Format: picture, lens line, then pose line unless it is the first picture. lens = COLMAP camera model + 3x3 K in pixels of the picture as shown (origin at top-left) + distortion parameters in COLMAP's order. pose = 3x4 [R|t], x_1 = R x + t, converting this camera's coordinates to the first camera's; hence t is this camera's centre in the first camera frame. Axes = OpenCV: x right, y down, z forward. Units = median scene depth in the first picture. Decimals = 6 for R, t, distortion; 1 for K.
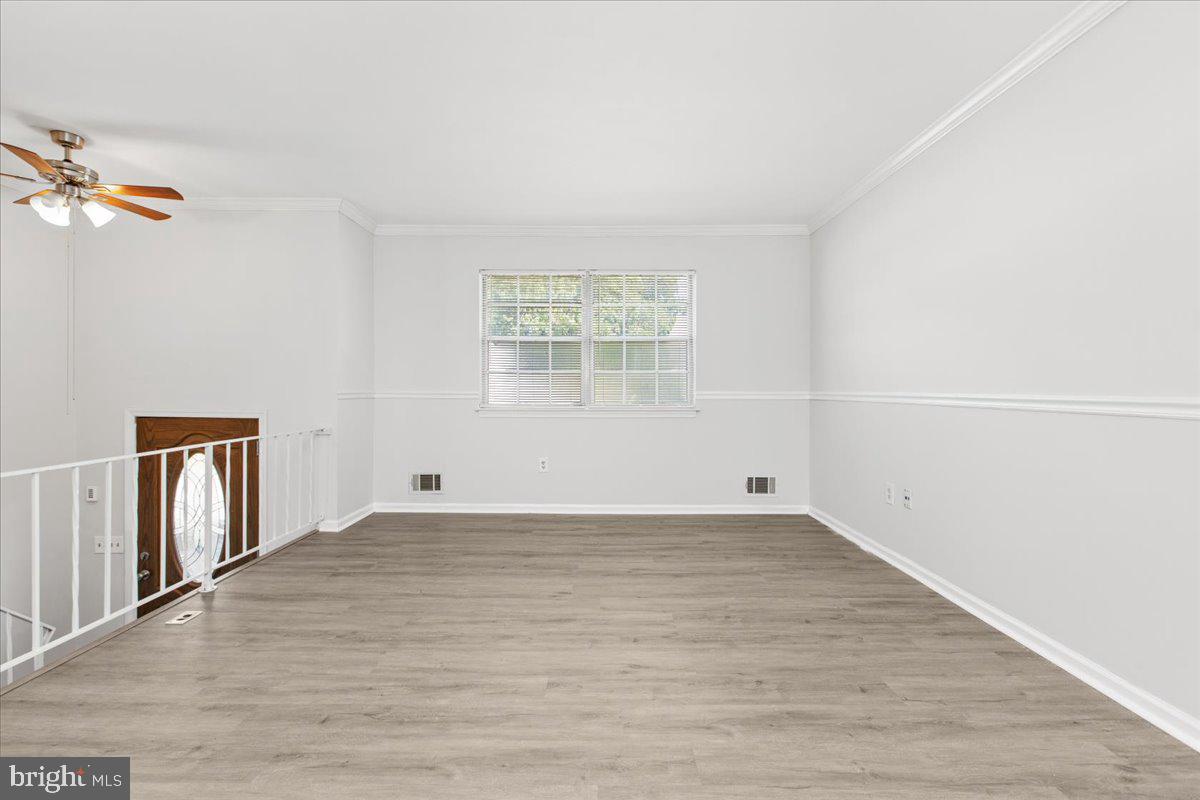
lens RADIAL K [[534.6, 0, 596.3], [0, 534.6, 399.5], [0, 0, 1]] dist [0.000987, -0.000332]
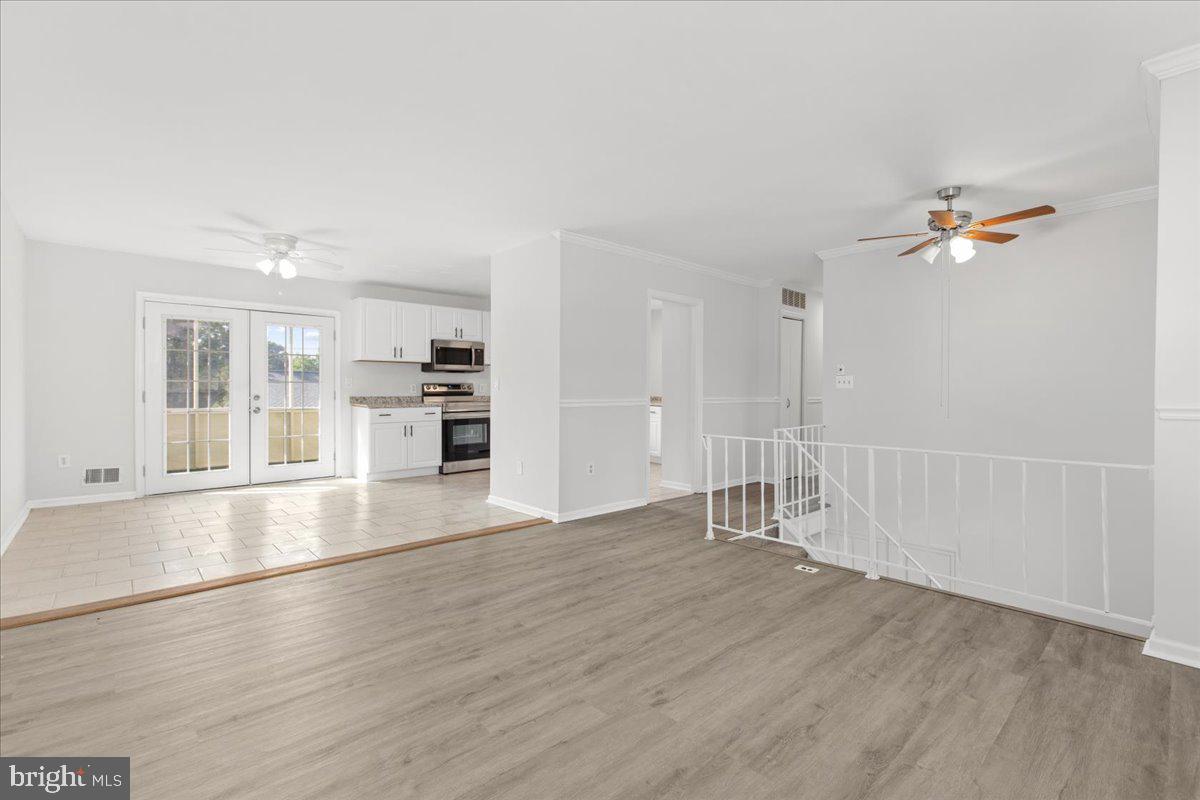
lens RADIAL K [[534.6, 0, 598.2], [0, 534.6, 393.0], [0, 0, 1]] dist [0.000987, -0.000332]
pose [[-0.732033, -0.002950, -0.681263, 0.418997], [-0.019431, 0.999674, 0.016549, -0.032609], [0.680992, 0.025352, -0.731852, 1.317174]]
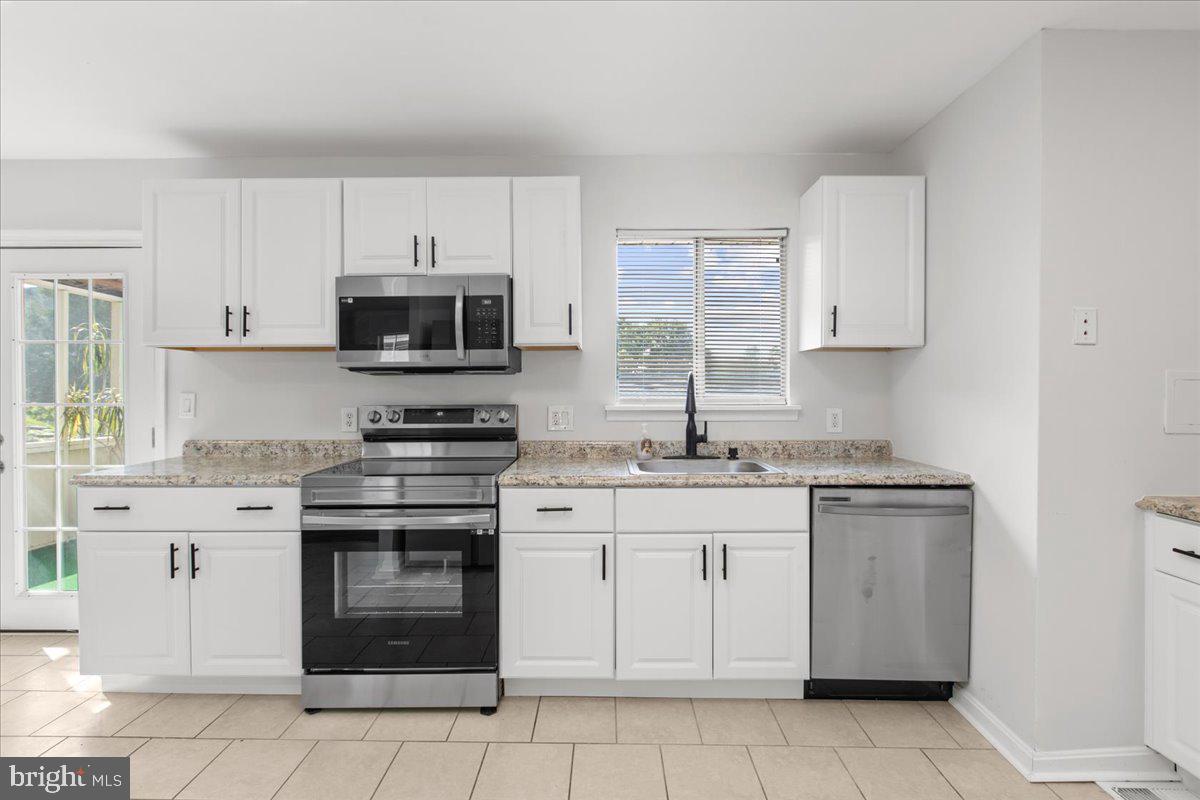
lens RADIAL K [[551.0, 0, 605.0], [0, 551.0, 399.1], [0, 0, 1]] dist [0.000326, 0.000109]
pose [[-0.999982, -0.005949, -0.001050, -1.024898], [-0.005974, 0.999639, 0.026211, -0.058821], [0.000894, 0.026217, -0.999656, -0.070595]]
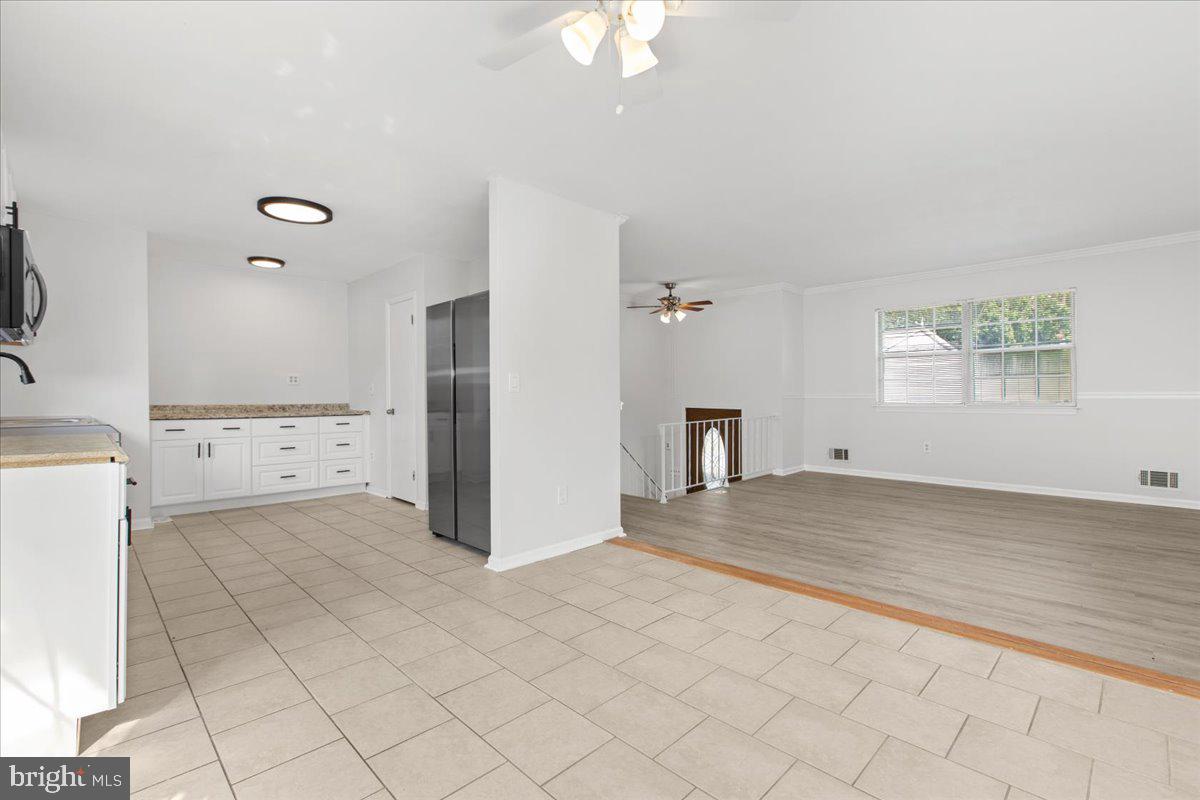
lens RADIAL K [[534.6, 0, 598.5], [0, 534.6, 393.0], [0, 0, 1]] dist [0.000987, -0.000332]
pose [[0.709031, -0.009126, -0.705119, 0.404039], [-0.003033, 0.999868, -0.015991, 0.012984], [0.705171, 0.013477, 0.708909, -0.828688]]
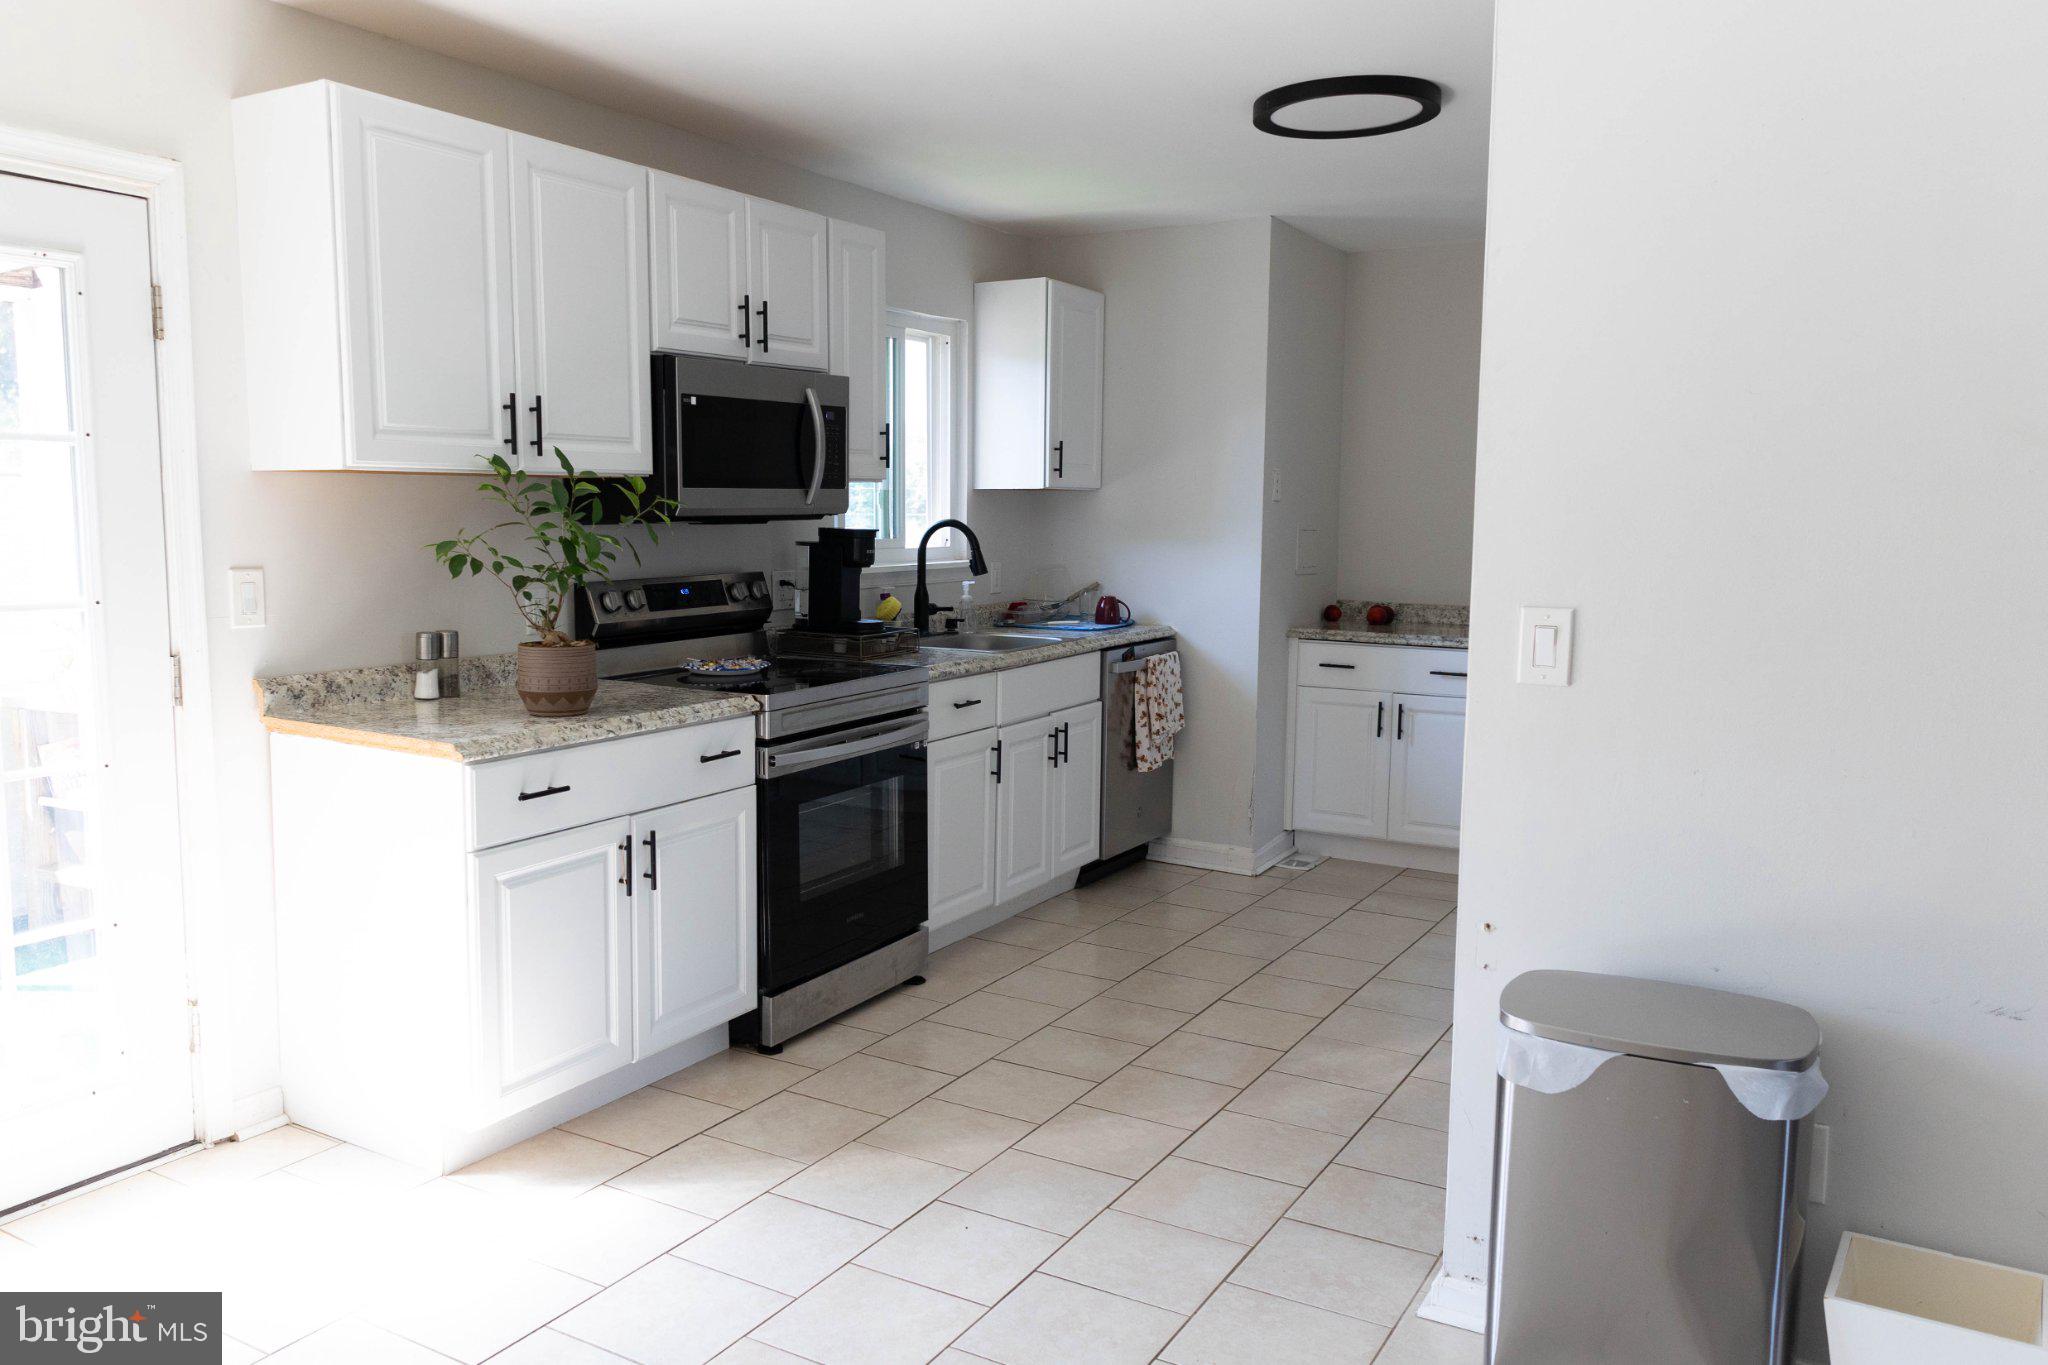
lens RADIAL K [[1557.5, 0, 936.1], [0, 1557.5, 699.3], [0, 0, 1]] dist [0.032689, -0.001456]
pose [[-0.518858, 0.097685, -0.849261, 0.363556], [-0.018725, 0.991913, 0.125533, -0.097324], [0.854655, 0.081037, -0.512833, -0.005012]]
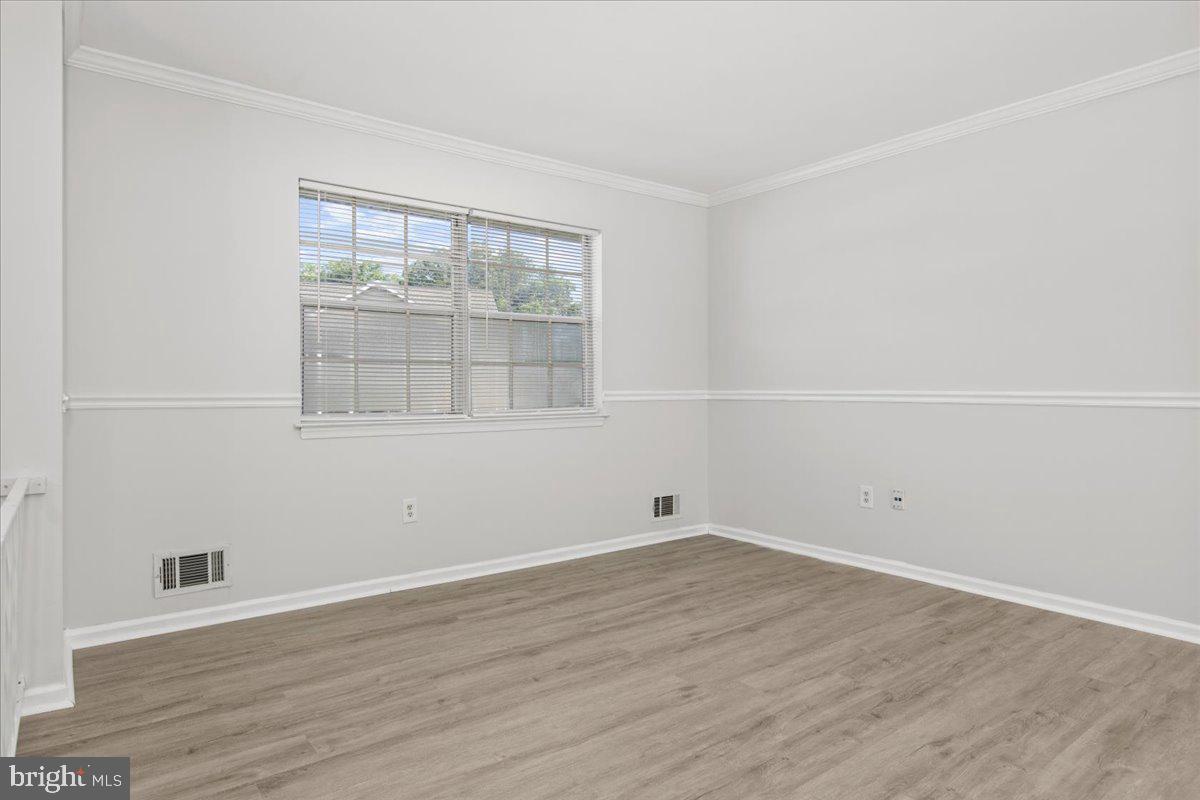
lens RADIAL K [[698.0, 0, 597.6], [0, 698.0, 401.3], [0, 0, 1]] dist [-0.001908, -0.000928]
pose [[0.787601, -0.014891, 0.616006, -0.636492], [0.015335, 0.999872, 0.004564, -0.007326], [-0.615995, 0.005852, 0.787728, 0.342233]]
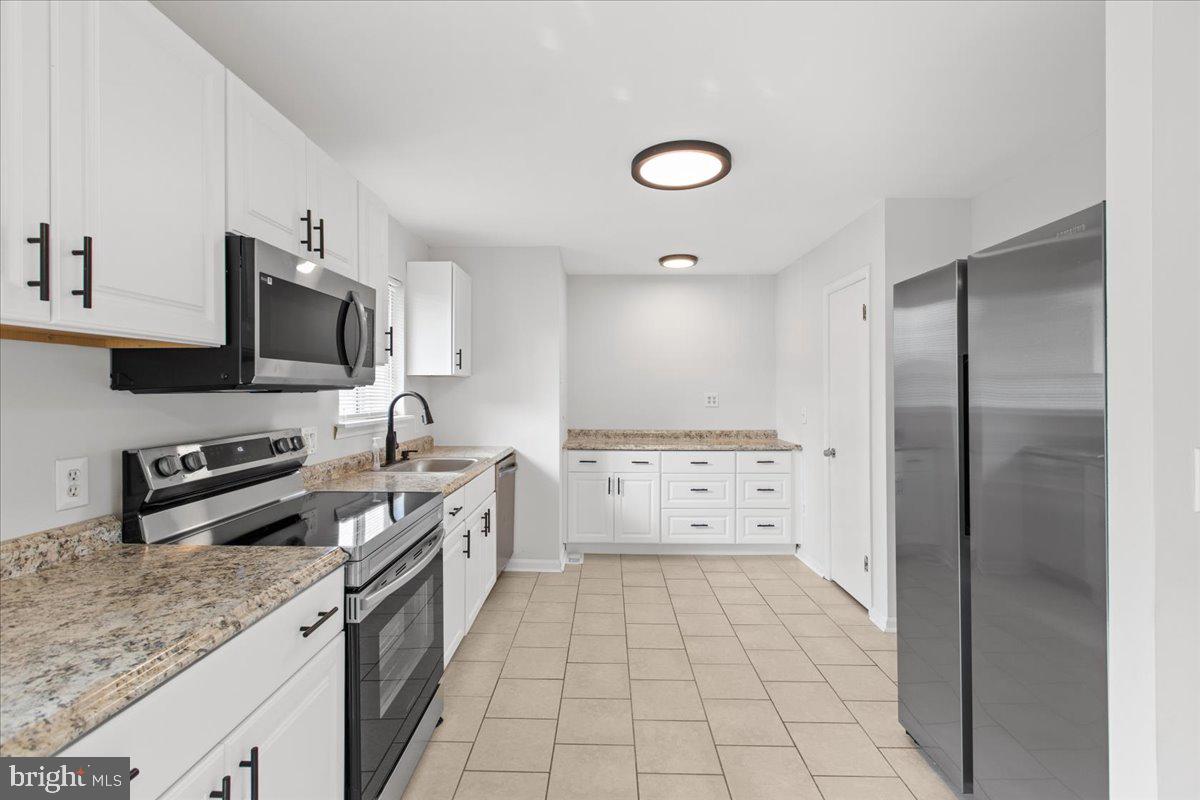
lens RADIAL K [[534.6, 0, 600.9], [0, 534.6, 393.8], [0, 0, 1]] dist [0.000987, -0.000332]
pose [[-0.002658, -0.002912, -0.999992, -0.164332], [-0.014662, 0.999888, -0.002873, -0.075849], [0.999889, 0.014654, -0.002700, -0.554615]]
